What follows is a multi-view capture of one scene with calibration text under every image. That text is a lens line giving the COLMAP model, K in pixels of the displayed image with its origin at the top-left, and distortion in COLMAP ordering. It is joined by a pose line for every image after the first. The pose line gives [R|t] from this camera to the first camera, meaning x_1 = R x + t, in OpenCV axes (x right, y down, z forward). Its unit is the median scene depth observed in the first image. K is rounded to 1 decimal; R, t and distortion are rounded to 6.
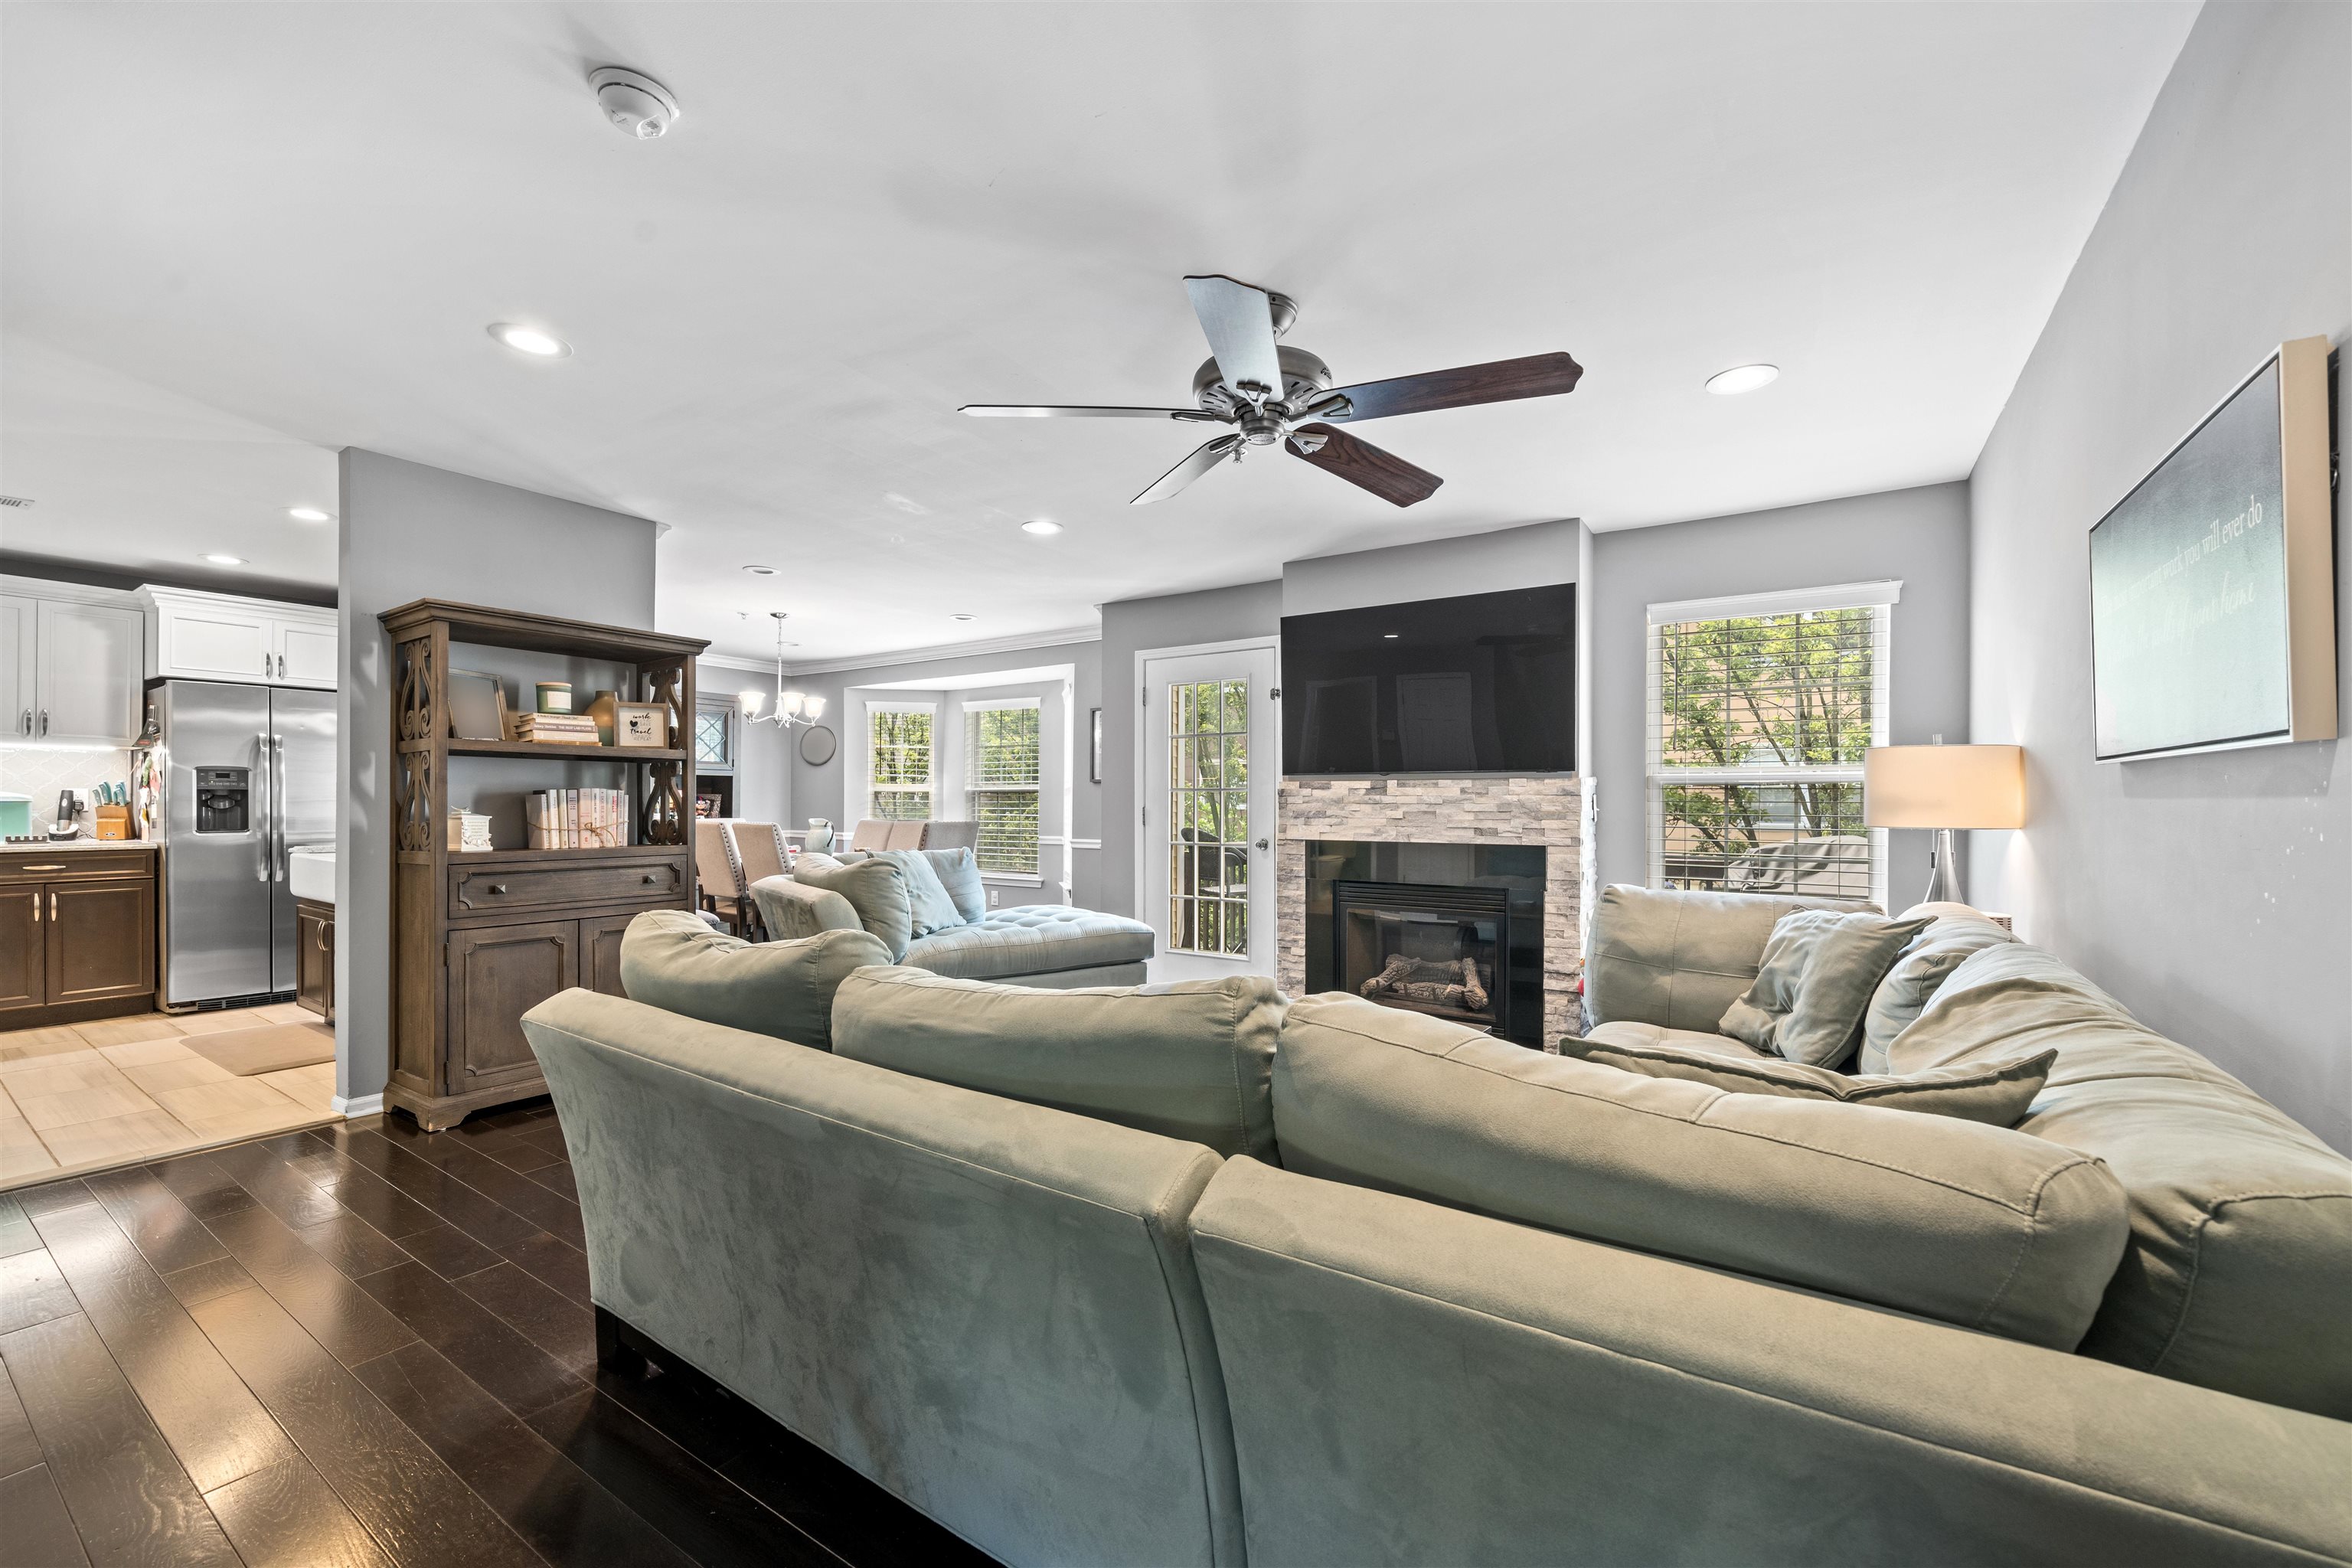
lens RADIAL K [[930.3, 0, 1173.4], [0, 930.3, 792.7], [0, 0, 1]] dist [-0.000059, -0.000092]
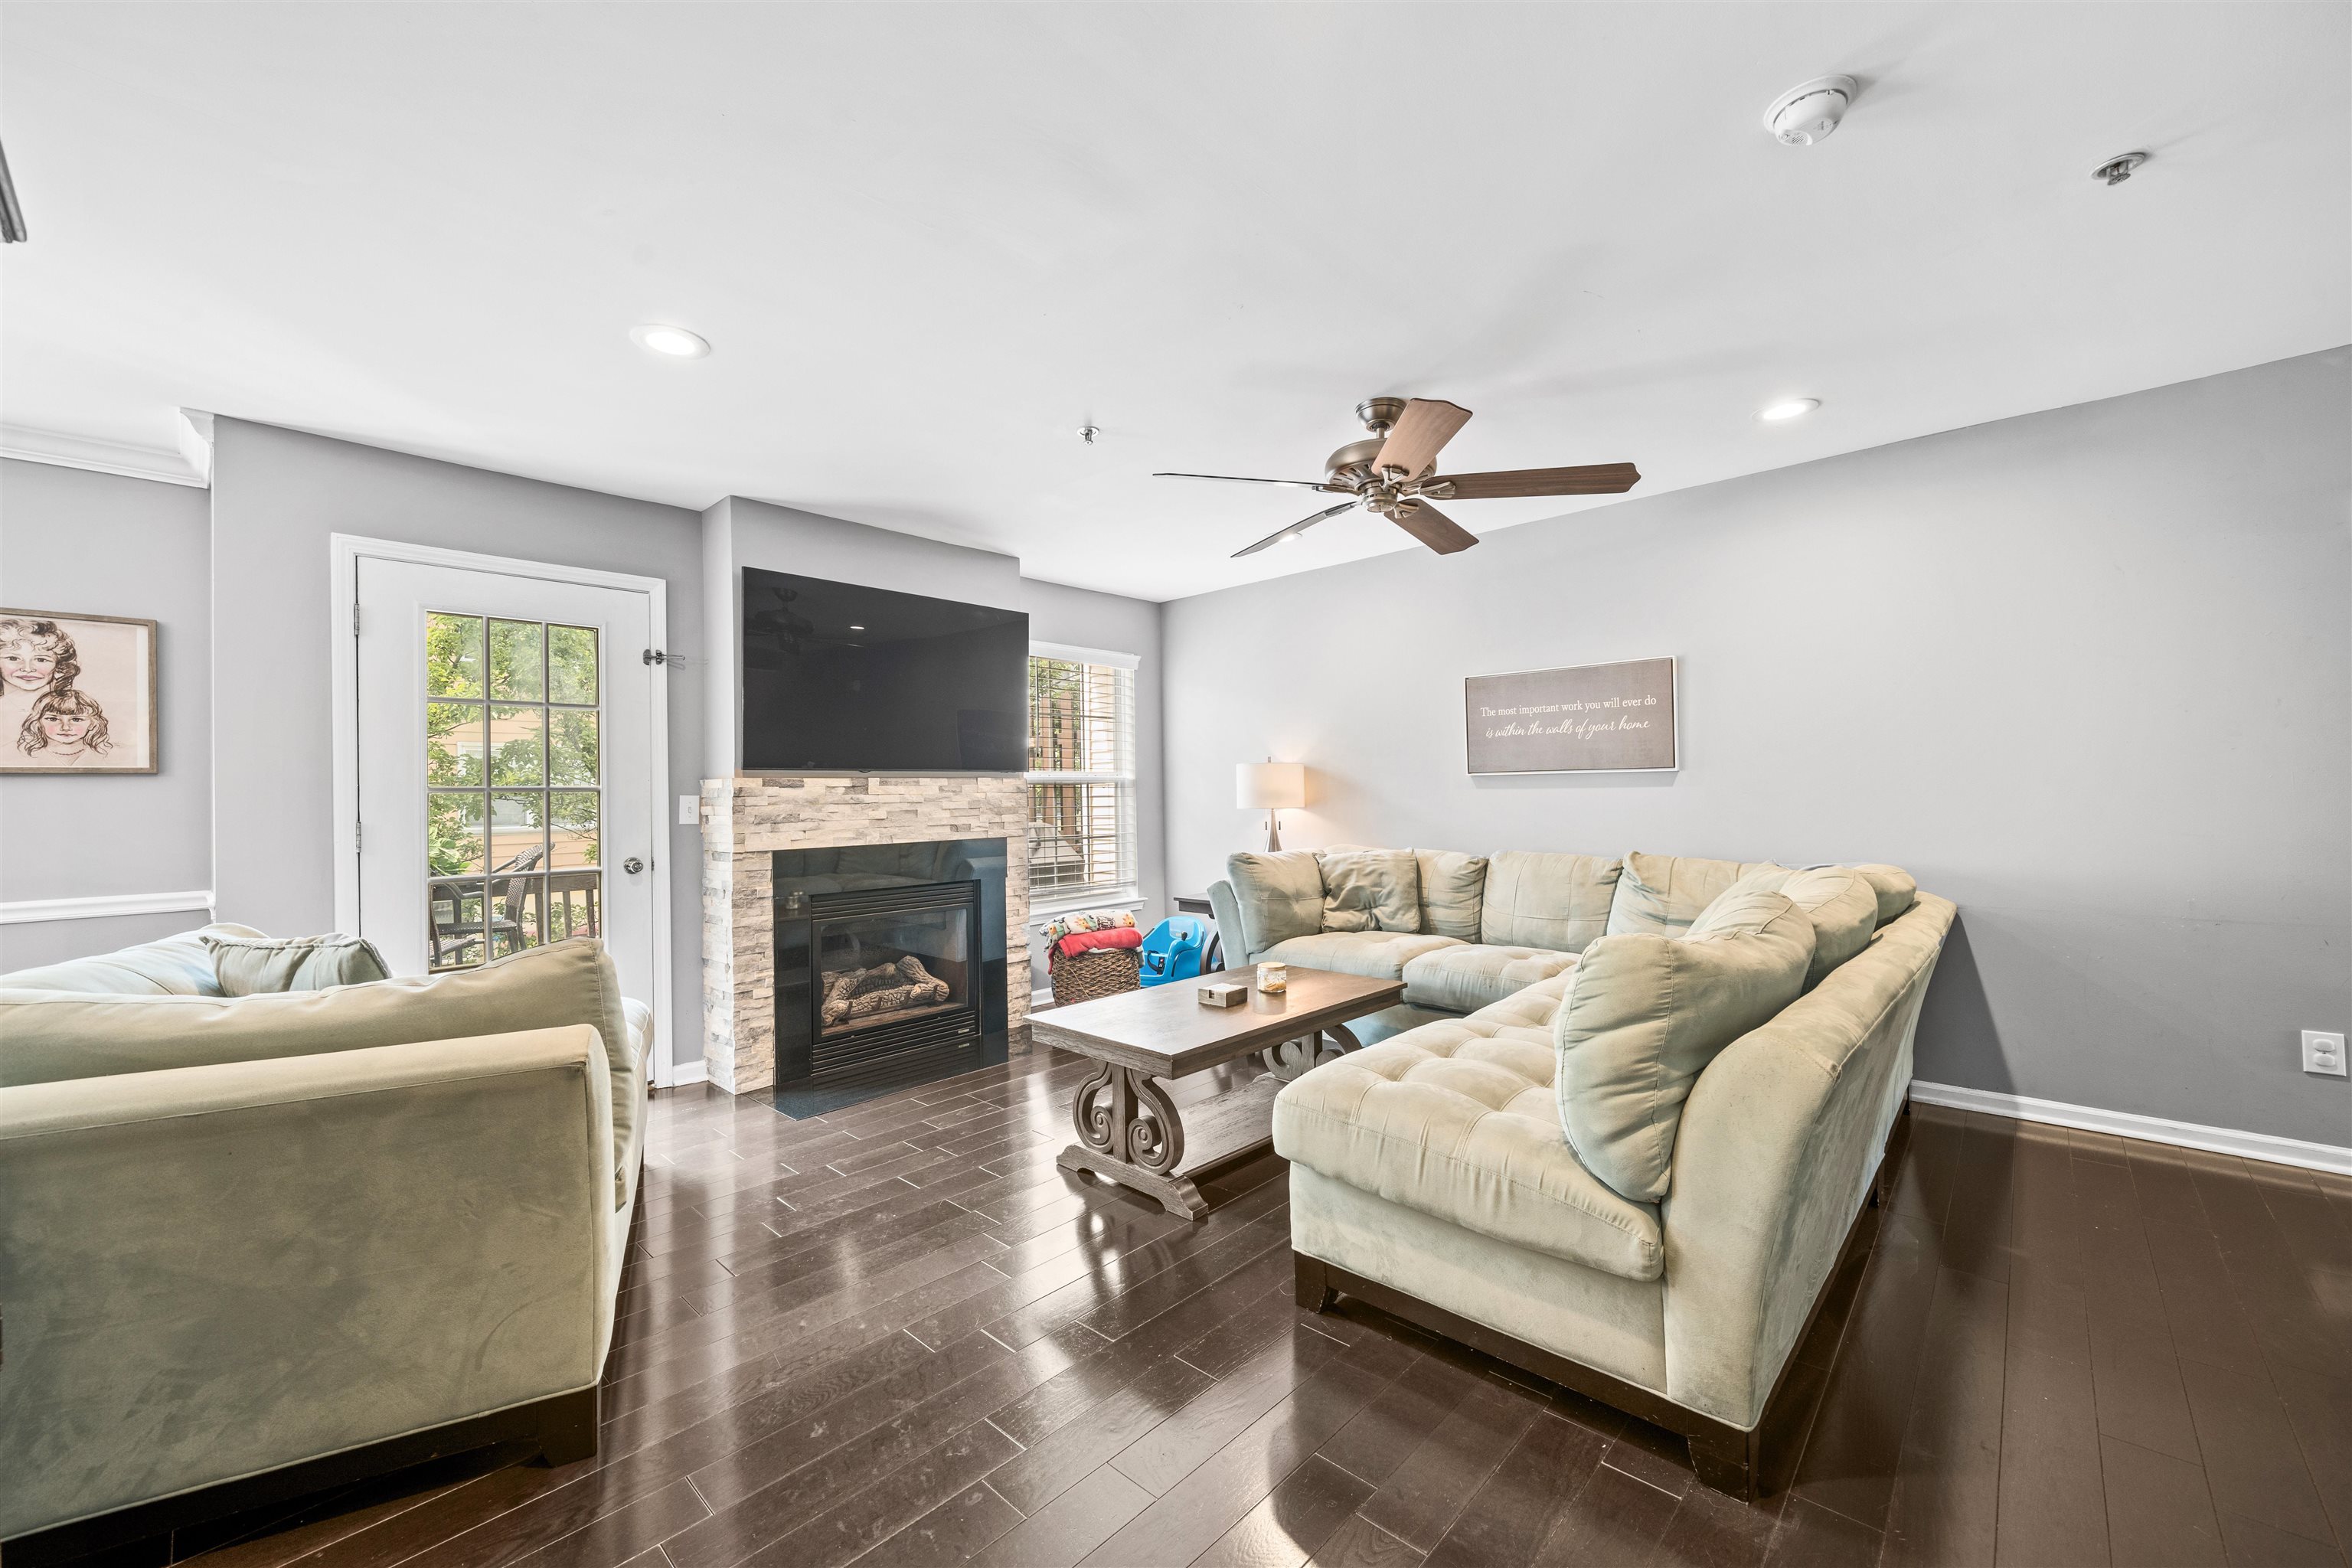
lens RADIAL K [[930.3, 0, 1169.6], [0, 930.3, 784.8], [0, 0, 1]] dist [-0.000059, -0.000092]
pose [[0.171931, 0.004106, 0.985100, -0.615815], [0.007981, 0.999953, -0.005561, 0.000913], [-0.985077, 0.008818, 0.171890, 0.545818]]
